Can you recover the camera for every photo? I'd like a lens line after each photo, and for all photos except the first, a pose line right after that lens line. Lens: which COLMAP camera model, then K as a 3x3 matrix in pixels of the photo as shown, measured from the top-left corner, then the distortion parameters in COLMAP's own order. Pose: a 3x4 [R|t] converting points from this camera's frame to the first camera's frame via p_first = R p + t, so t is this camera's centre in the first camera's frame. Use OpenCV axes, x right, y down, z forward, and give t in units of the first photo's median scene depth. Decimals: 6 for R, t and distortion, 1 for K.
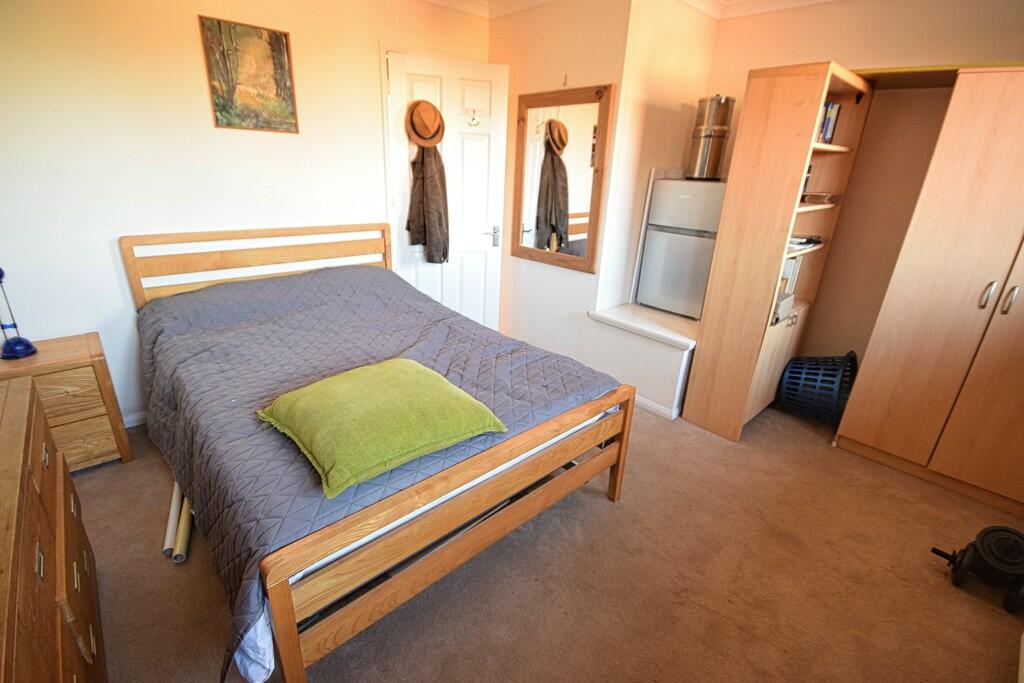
lens RADIAL K [[460.9, 0, 512.0], [0, 460.9, 341.5], [0, 0, 1]] dist [-0.003960, -0.000723]
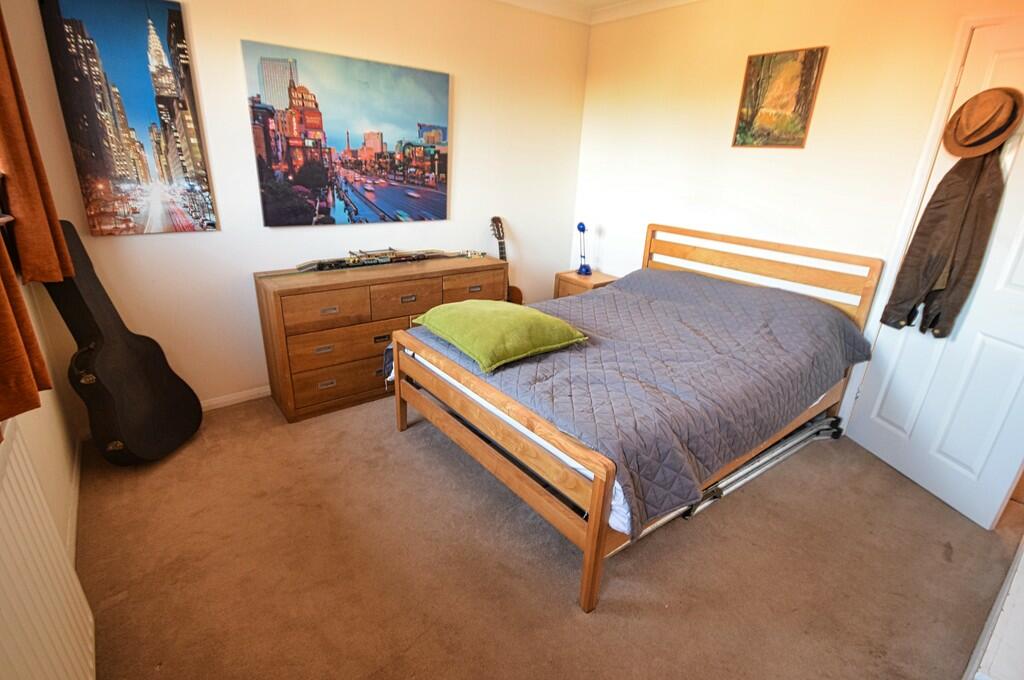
lens RADIAL K [[491.2, 0, 512.0], [0, 491.2, 340.0], [0, 0, 1]] dist [0.000109, -0.000270]
pose [[-0.072553, 0.311512, -0.947468, 0.747349], [-0.399561, 0.861330, 0.313788, -0.203579], [0.913831, 0.401337, 0.061976, 0.591722]]
